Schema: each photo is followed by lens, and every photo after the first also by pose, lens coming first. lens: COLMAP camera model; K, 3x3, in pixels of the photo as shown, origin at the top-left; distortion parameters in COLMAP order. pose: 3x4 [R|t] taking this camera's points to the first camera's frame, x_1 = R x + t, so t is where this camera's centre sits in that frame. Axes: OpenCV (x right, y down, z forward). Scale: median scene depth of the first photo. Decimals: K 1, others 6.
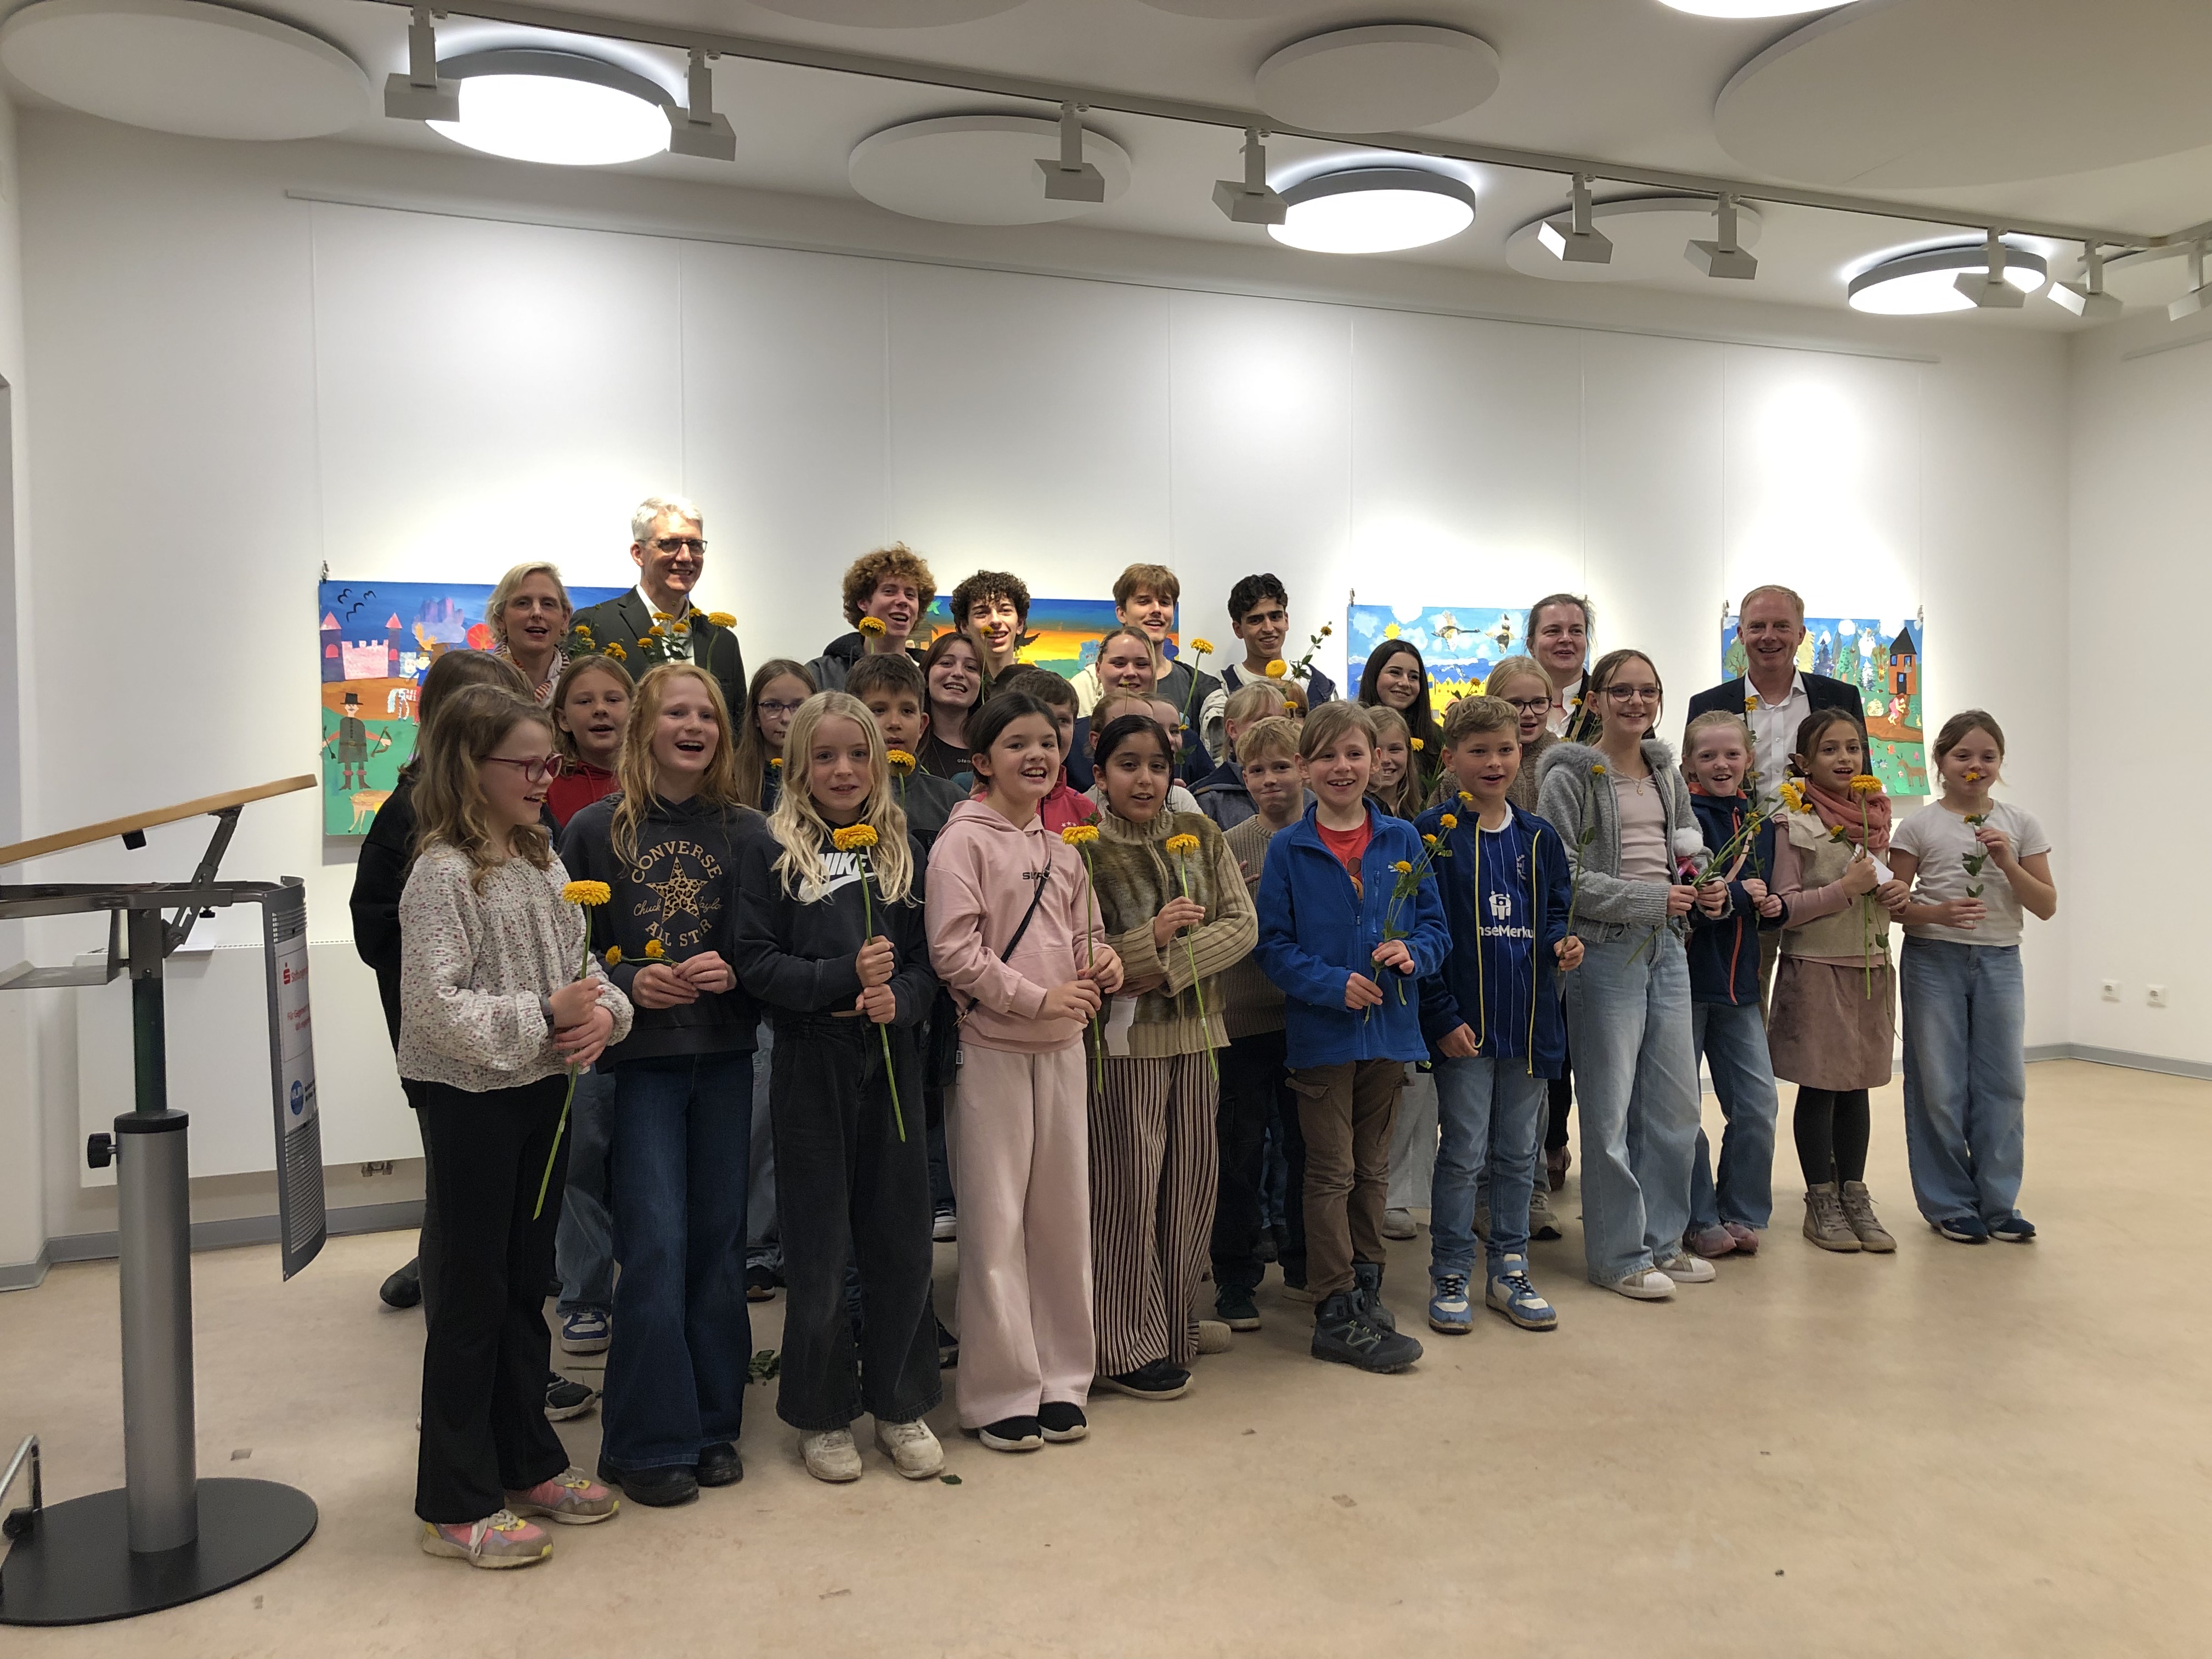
lens RADIAL K [[1888.2, 0, 1094.6], [0, 1888.2, 829.0], [0, 0, 1]] dist [0.028055, 0.000336]
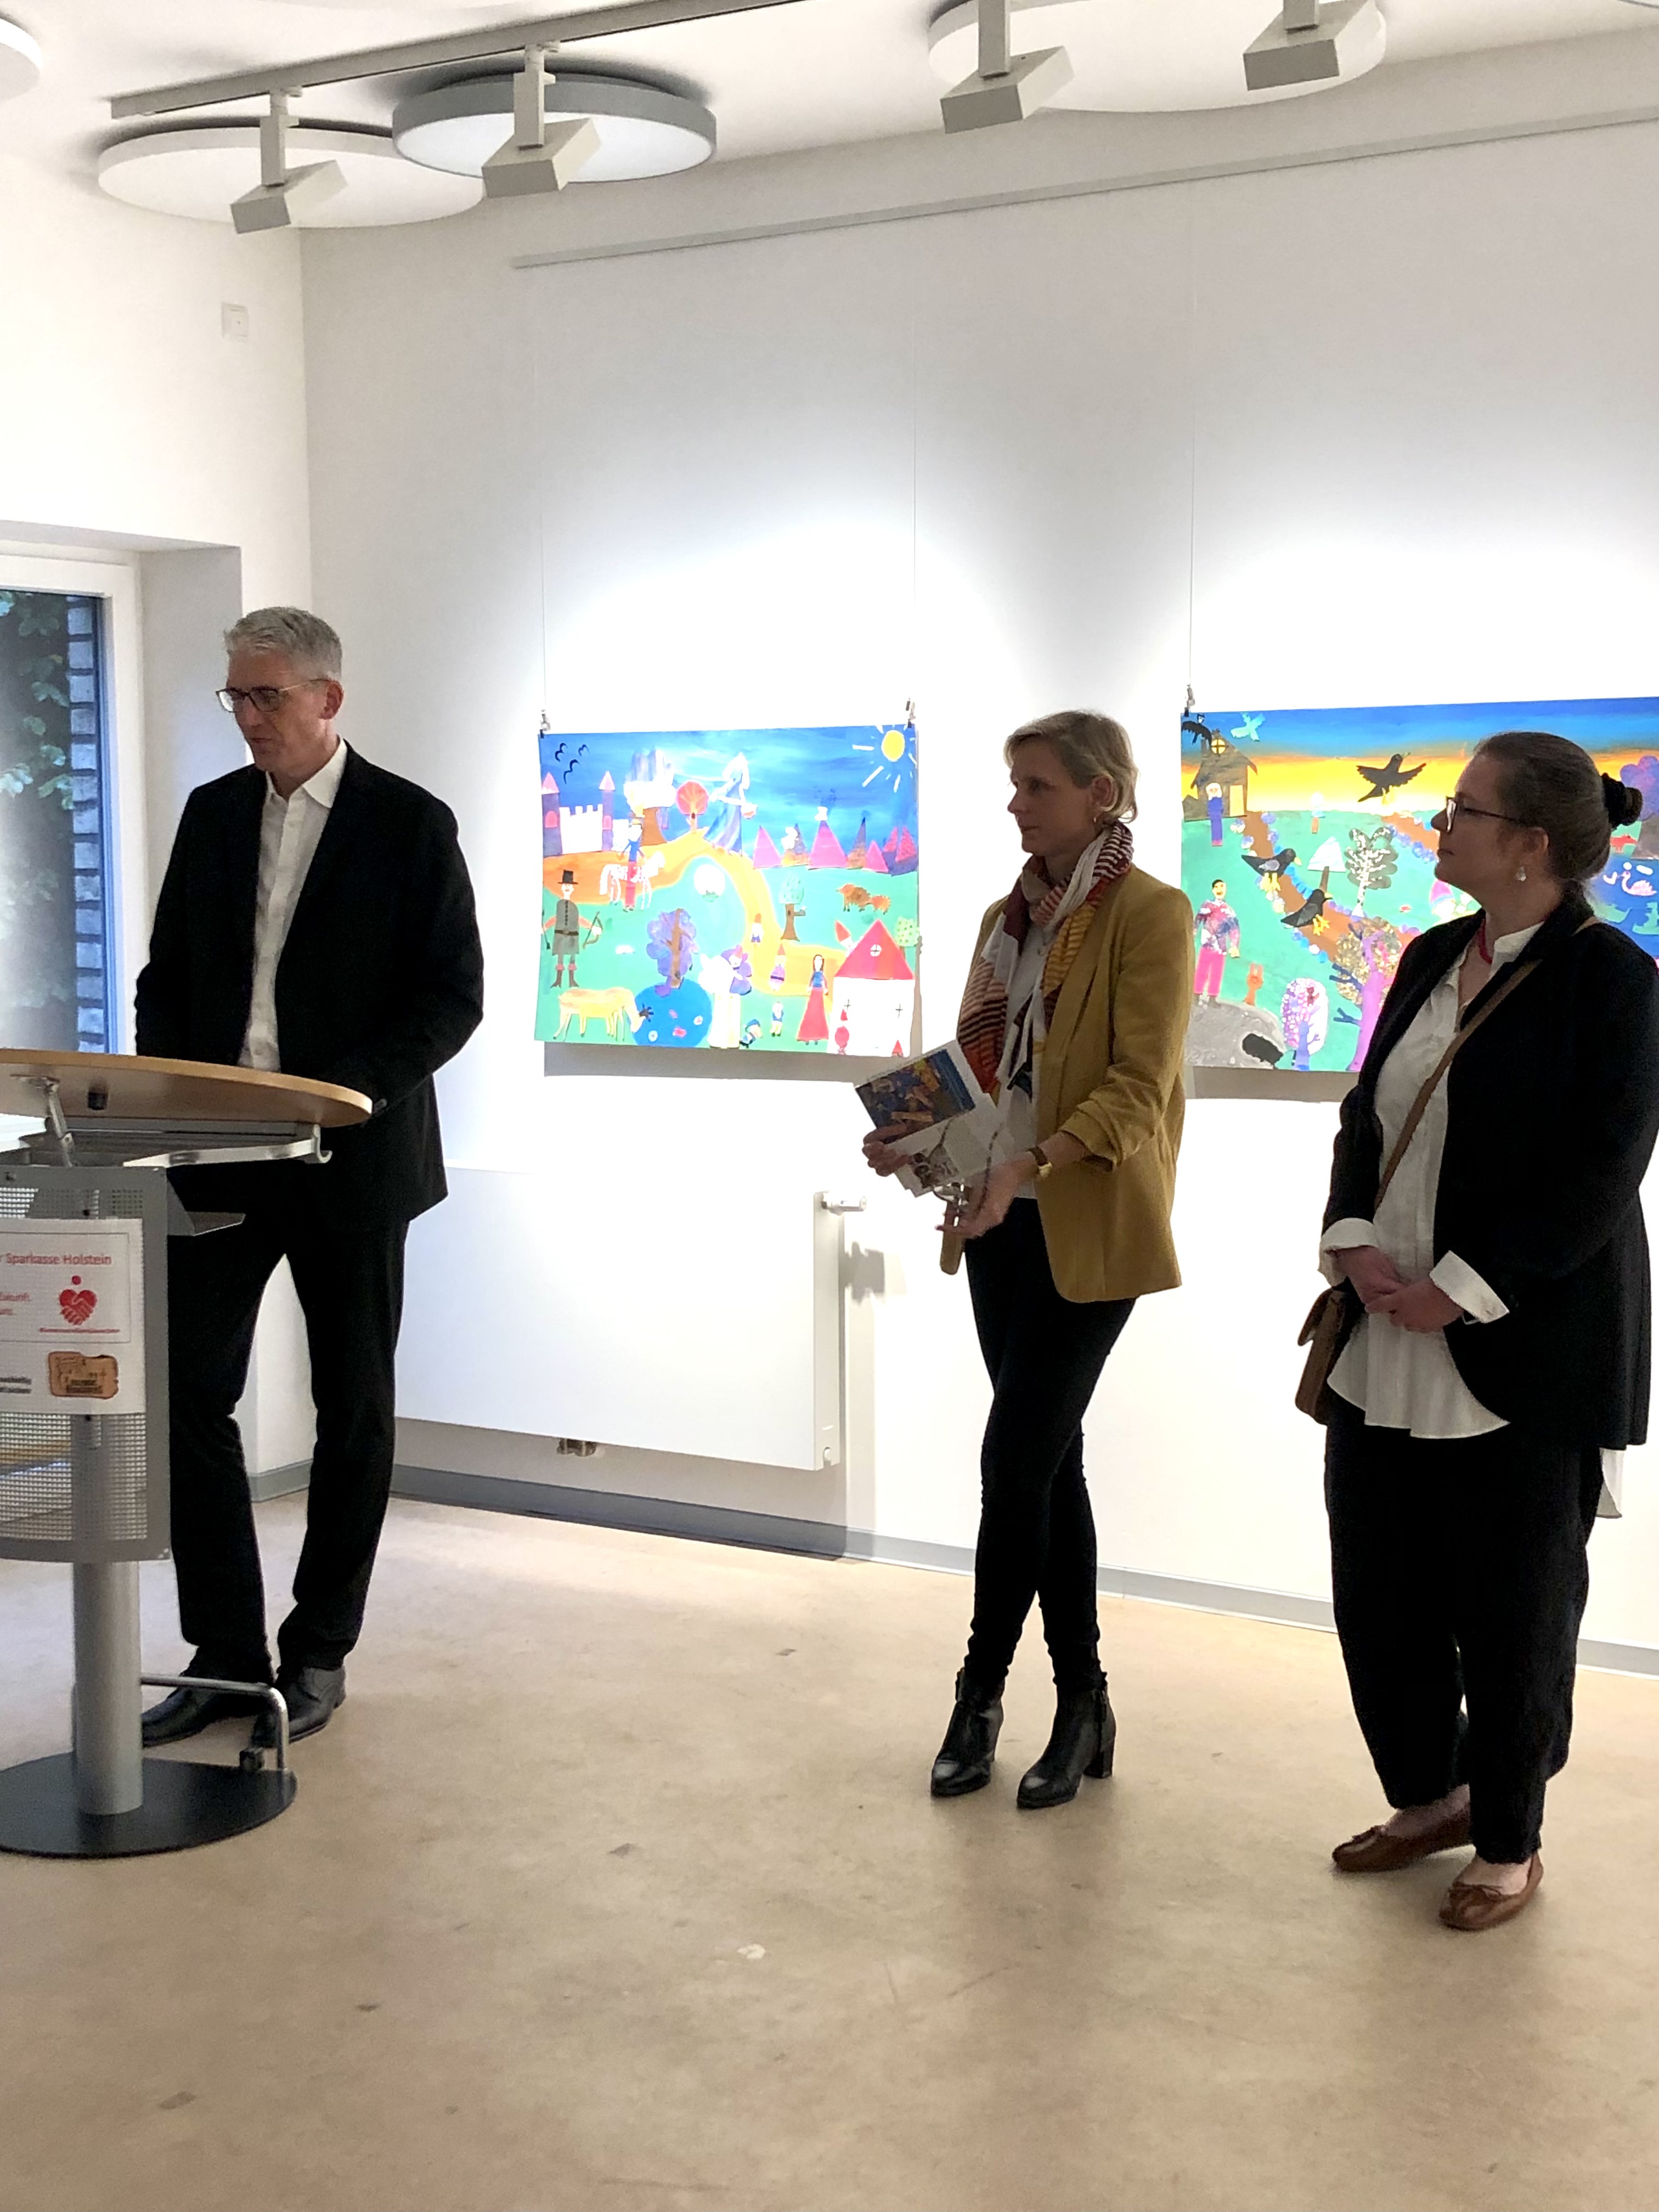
lens RADIAL K [[2933.8, 0, 871.5], [0, 2933.8, 1150.4], [0, 0, 1]] dist [0.111299, 0.000000]
pose [[0.578275, 0.091569, -0.810687, 0.730301], [-0.037342, 0.995611, 0.085820, -0.065052], [0.814987, -0.019355, 0.579156, 0.365672]]
